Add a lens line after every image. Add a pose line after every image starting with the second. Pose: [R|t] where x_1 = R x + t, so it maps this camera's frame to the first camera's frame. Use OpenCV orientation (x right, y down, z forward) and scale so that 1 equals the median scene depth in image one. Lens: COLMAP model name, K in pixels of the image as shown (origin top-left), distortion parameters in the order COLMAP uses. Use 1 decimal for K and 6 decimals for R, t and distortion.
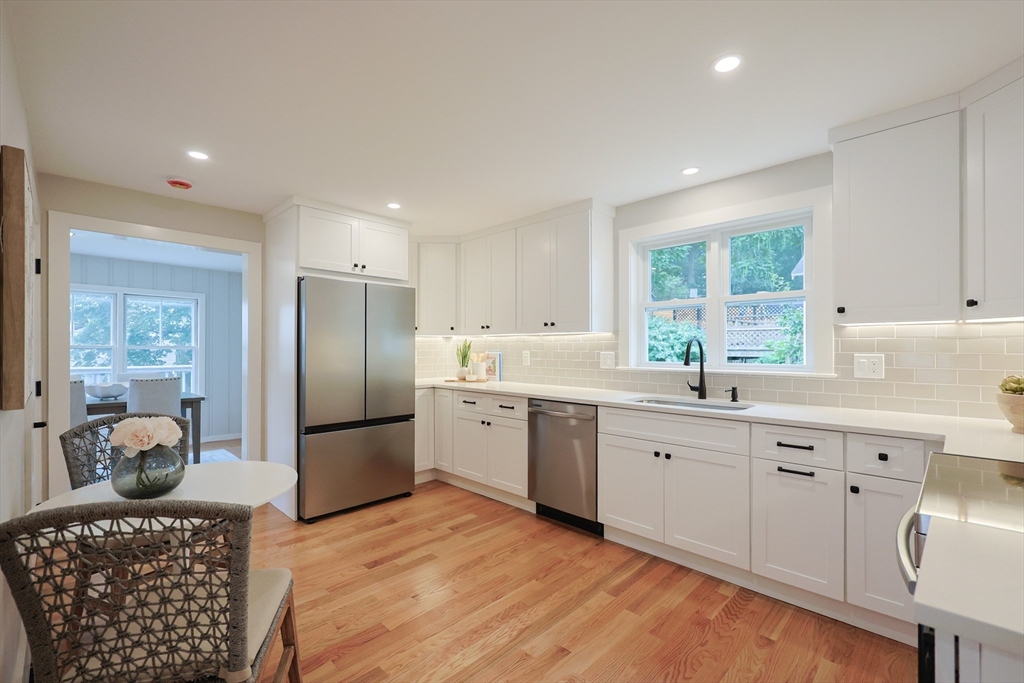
lens RADIAL K [[437.6, 0, 520.3], [0, 437.6, 344.8], [0, 0, 1]] dist [-0.004619, 0.000882]
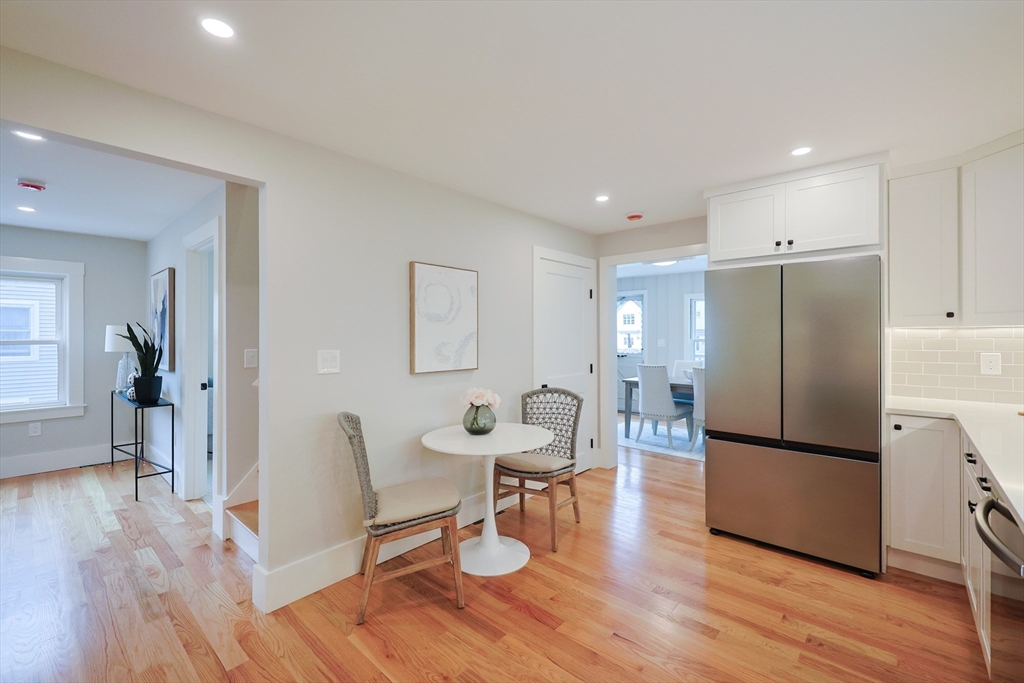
lens RADIAL K [[437.6, 0, 508.0], [0, 437.6, 333.5], [0, 0, 1]] dist [-0.004619, 0.000882]
pose [[0.038921, -0.007565, -0.999214, 0.388825], [0.008184, 0.999940, -0.007252, -0.015895], [0.999209, -0.007896, 0.038980, 0.463539]]
